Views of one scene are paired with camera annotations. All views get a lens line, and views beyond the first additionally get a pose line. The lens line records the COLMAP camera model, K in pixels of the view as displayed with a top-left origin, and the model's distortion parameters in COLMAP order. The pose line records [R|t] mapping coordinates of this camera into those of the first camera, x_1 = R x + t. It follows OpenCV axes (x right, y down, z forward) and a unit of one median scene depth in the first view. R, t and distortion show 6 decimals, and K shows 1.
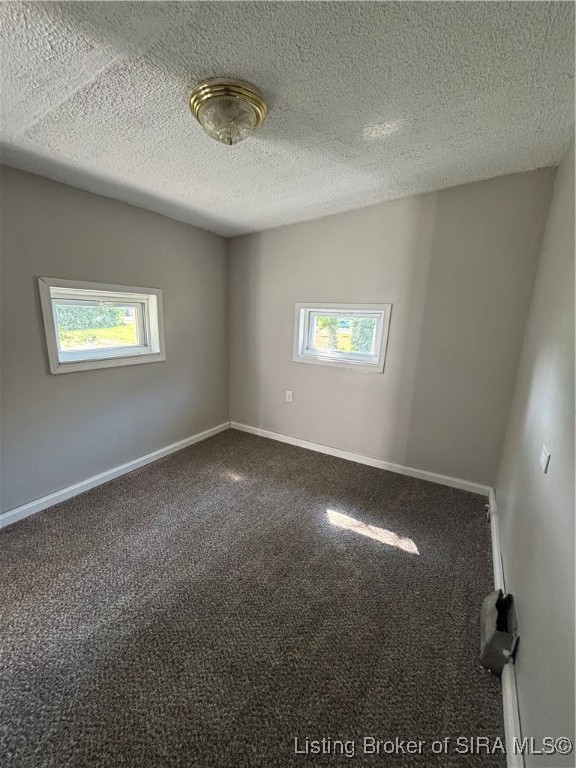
lens RADIAL K [[312.7, 0, 289.1], [0, 312.7, 382.8], [0, 0, 1]] dist [-0.001532, 0.000305]
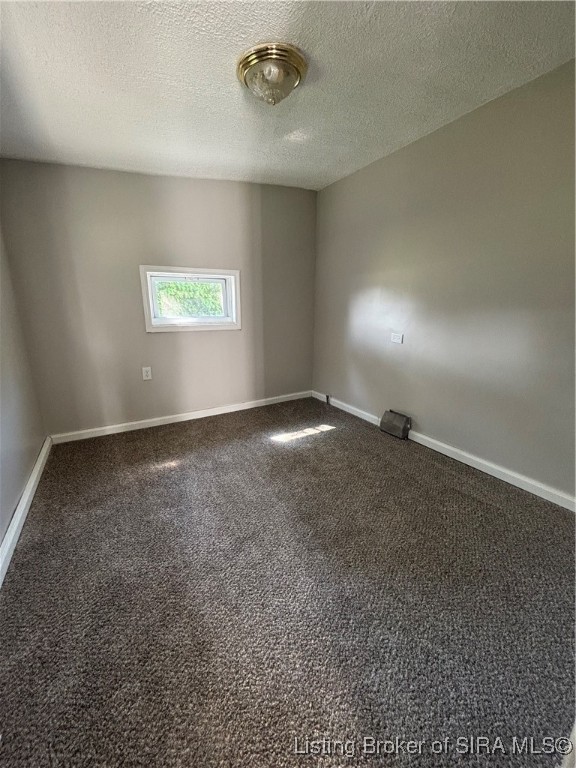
lens RADIAL K [[312.7, 0, 289.1], [0, 312.7, 382.8], [0, 0, 1]] dist [-0.001532, 0.000305]
pose [[0.481918, -0.246475, 0.840836, -1.165896], [0.213910, 0.963680, 0.159884, 0.028730], [-0.849704, 0.102812, 0.517138, 0.420151]]
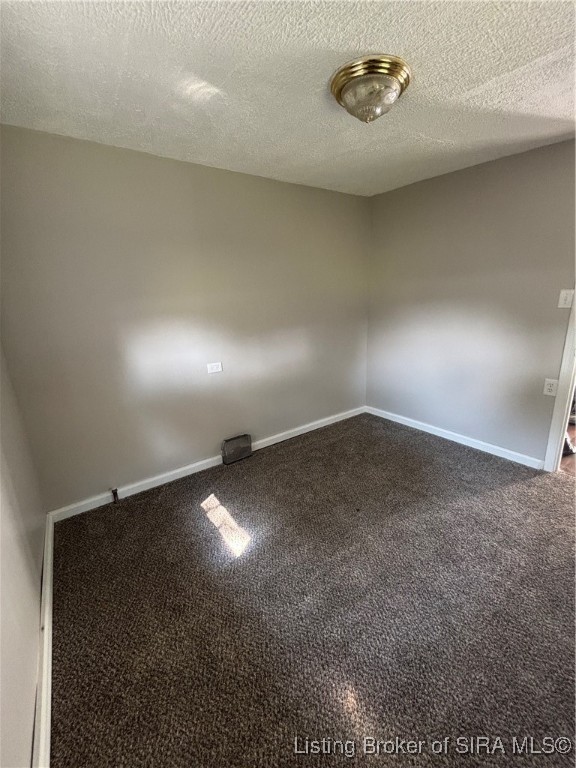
lens RADIAL K [[312.7, 0, 289.1], [0, 312.7, 382.8], [0, 0, 1]] dist [-0.001532, 0.000305]
pose [[-0.913746, -0.091571, 0.395831, -0.374825], [0.115730, 0.875244, 0.469632, -0.462678], [-0.389454, 0.474934, -0.789154, 1.966527]]
